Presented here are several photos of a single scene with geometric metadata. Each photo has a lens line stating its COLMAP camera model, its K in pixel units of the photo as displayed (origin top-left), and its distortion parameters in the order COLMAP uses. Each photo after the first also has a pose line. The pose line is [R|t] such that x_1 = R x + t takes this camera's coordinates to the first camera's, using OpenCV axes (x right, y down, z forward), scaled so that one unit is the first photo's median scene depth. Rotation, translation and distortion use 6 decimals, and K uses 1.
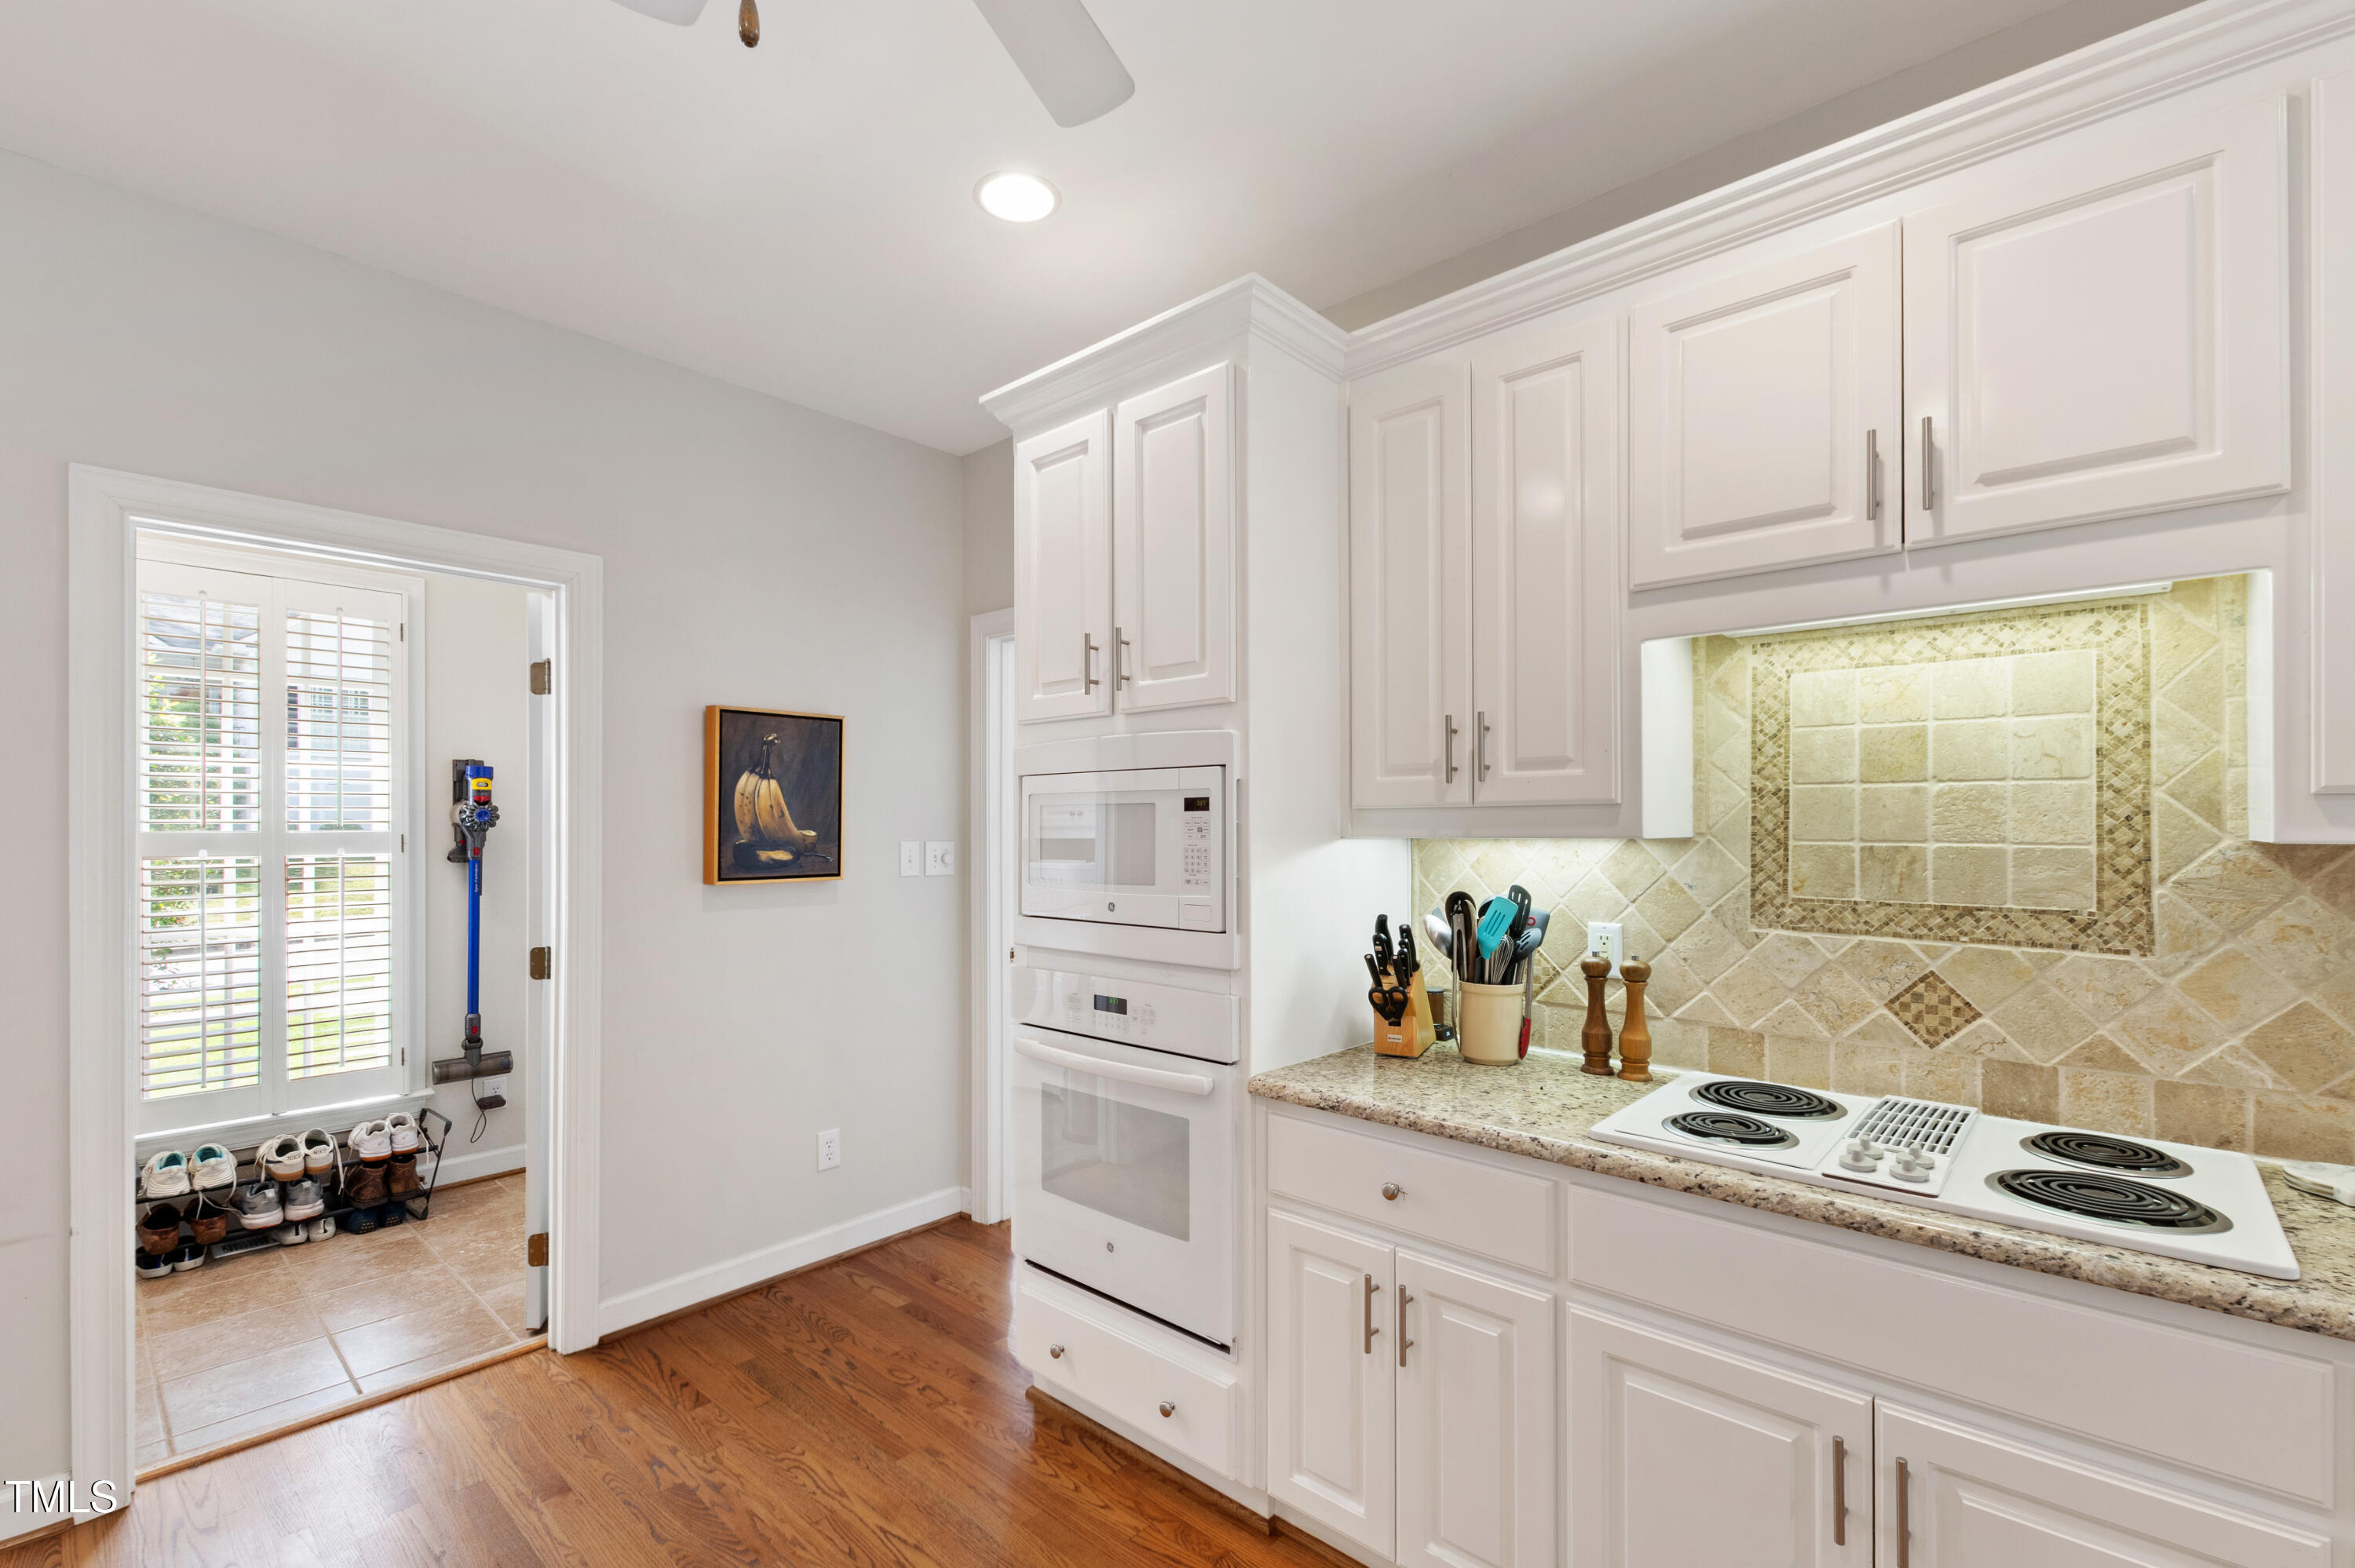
lens RADIAL K [[1025.1, 0, 1162.5], [0, 1025.1, 815.3], [0, 0, 1]] dist [0.009294, -0.003510]
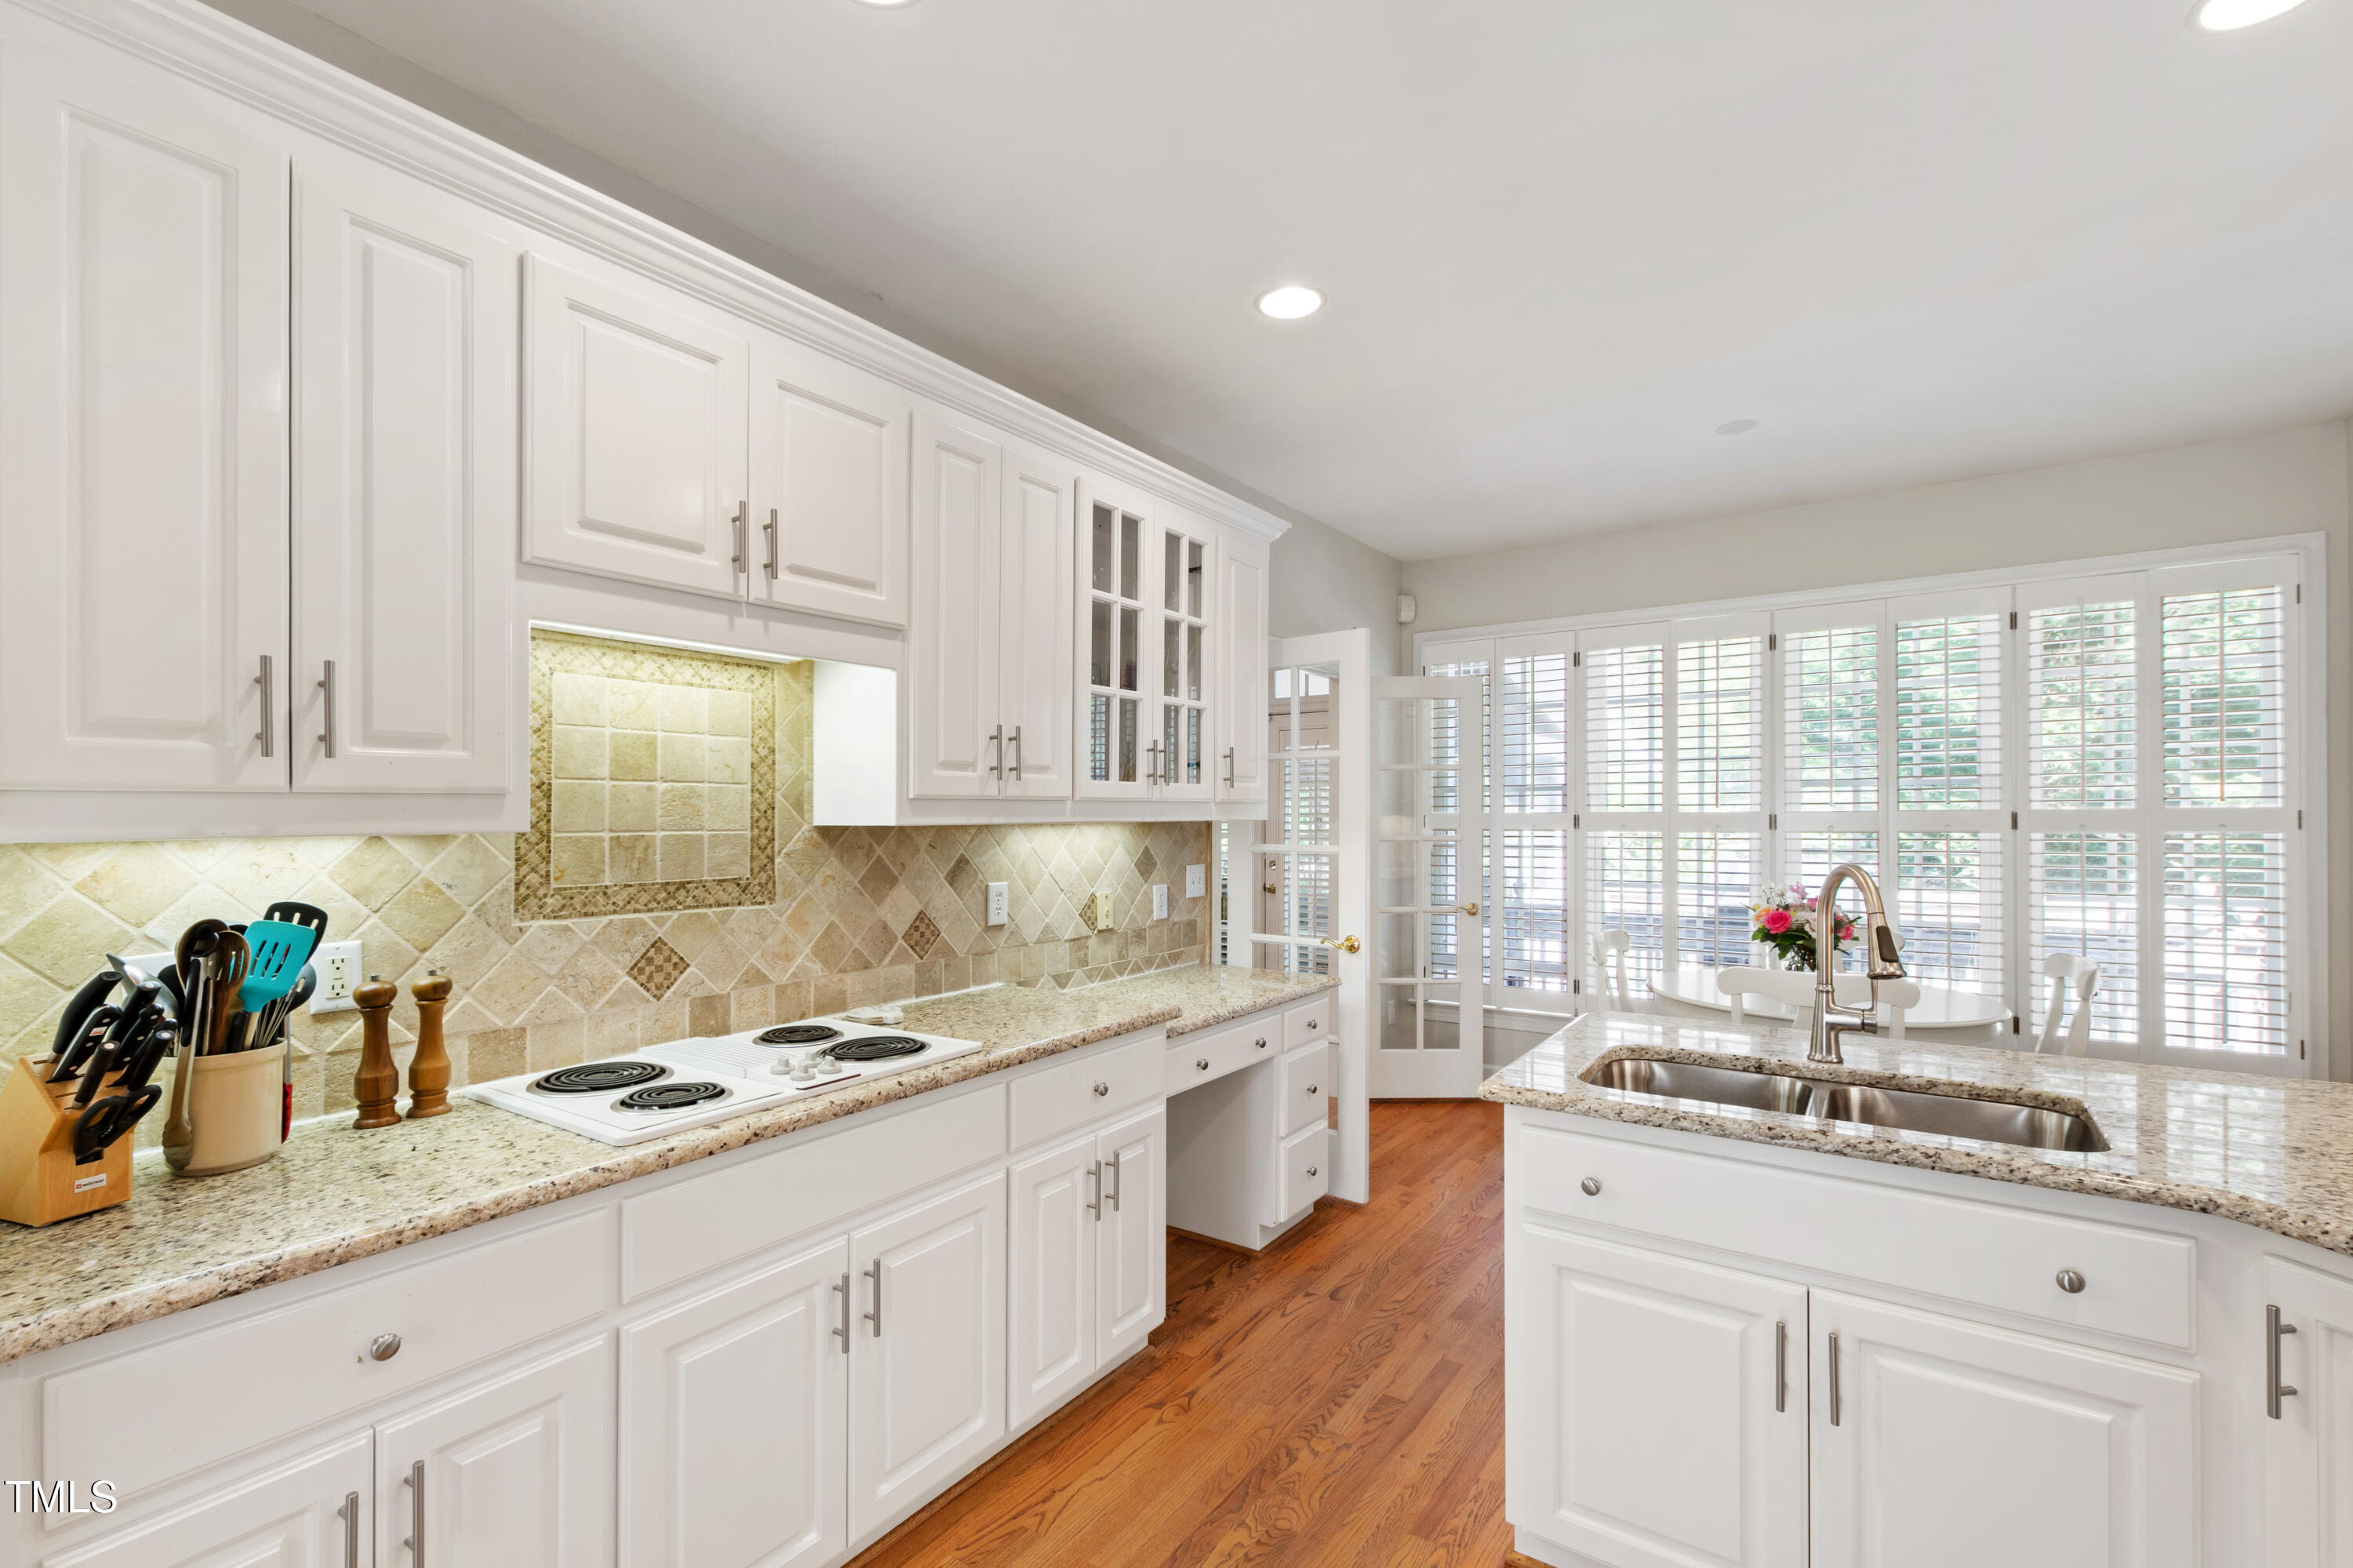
lens RADIAL K [[1024.4, 0, 1161.5], [0, 1024.4, 815.3], [0, 0, 1]] dist [0.009294, -0.003510]
pose [[-0.134398, 0.001206, 0.990927, -0.488704], [-0.002698, 0.999995, -0.001583, 0.006966], [-0.990924, -0.002886, -0.134394, 0.524322]]
